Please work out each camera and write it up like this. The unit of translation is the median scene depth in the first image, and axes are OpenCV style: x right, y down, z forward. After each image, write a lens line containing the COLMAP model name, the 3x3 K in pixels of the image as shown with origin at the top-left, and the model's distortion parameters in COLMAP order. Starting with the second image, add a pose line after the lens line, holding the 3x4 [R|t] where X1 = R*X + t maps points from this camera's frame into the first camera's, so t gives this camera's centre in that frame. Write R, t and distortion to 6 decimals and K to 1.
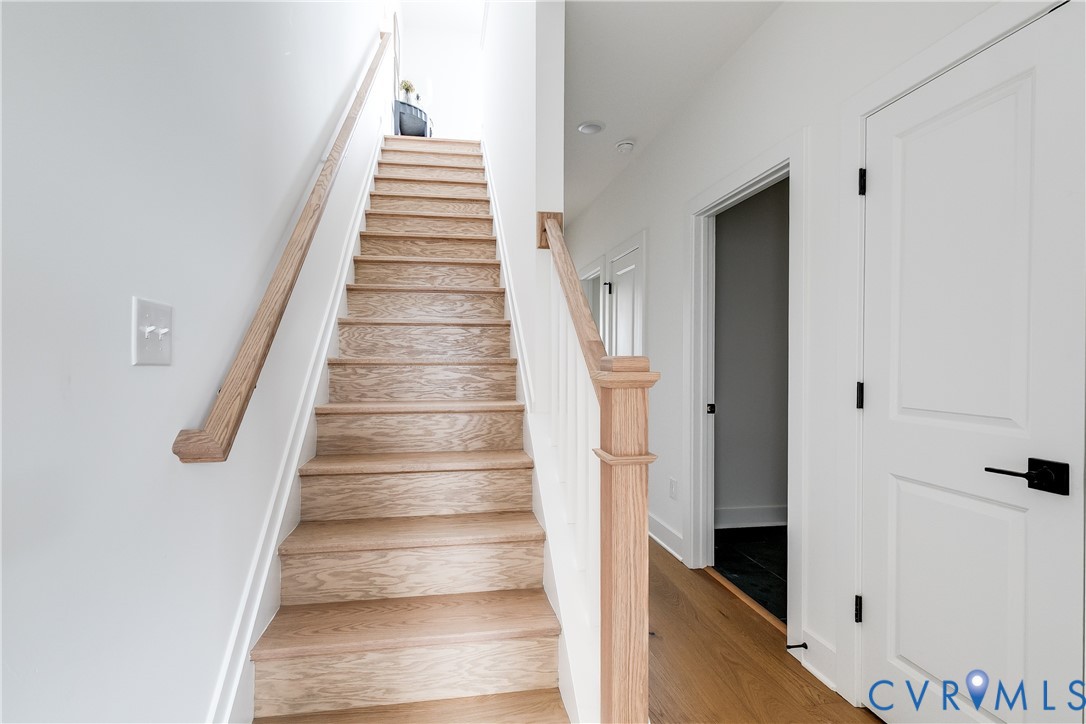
lens RADIAL K [[487.8, 0, 539.6], [0, 487.8, 361.3], [0, 0, 1]] dist [0.004742, -0.001731]
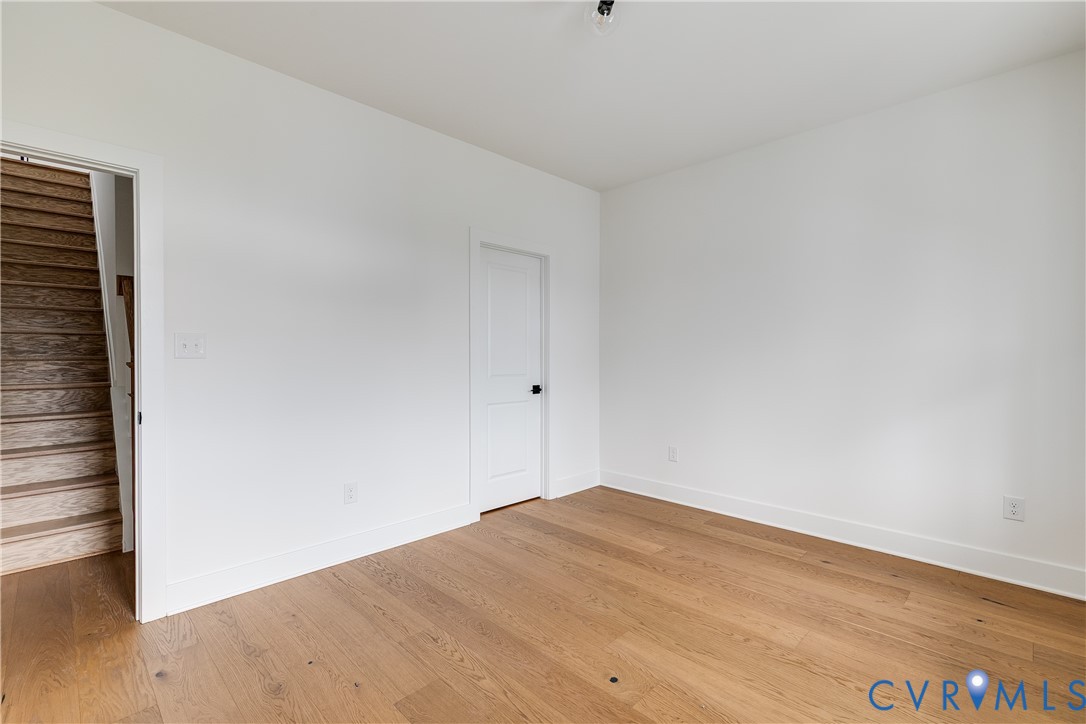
lens RADIAL K [[487.8, 0, 564.0], [0, 487.8, 357.1], [0, 0, 1]] dist [0.004742, -0.001731]
pose [[0.819672, -0.007057, 0.572789, 0.261481], [0.005404, 0.999975, 0.004588, -0.002057], [-0.572807, -0.000665, 0.819690, -1.196706]]
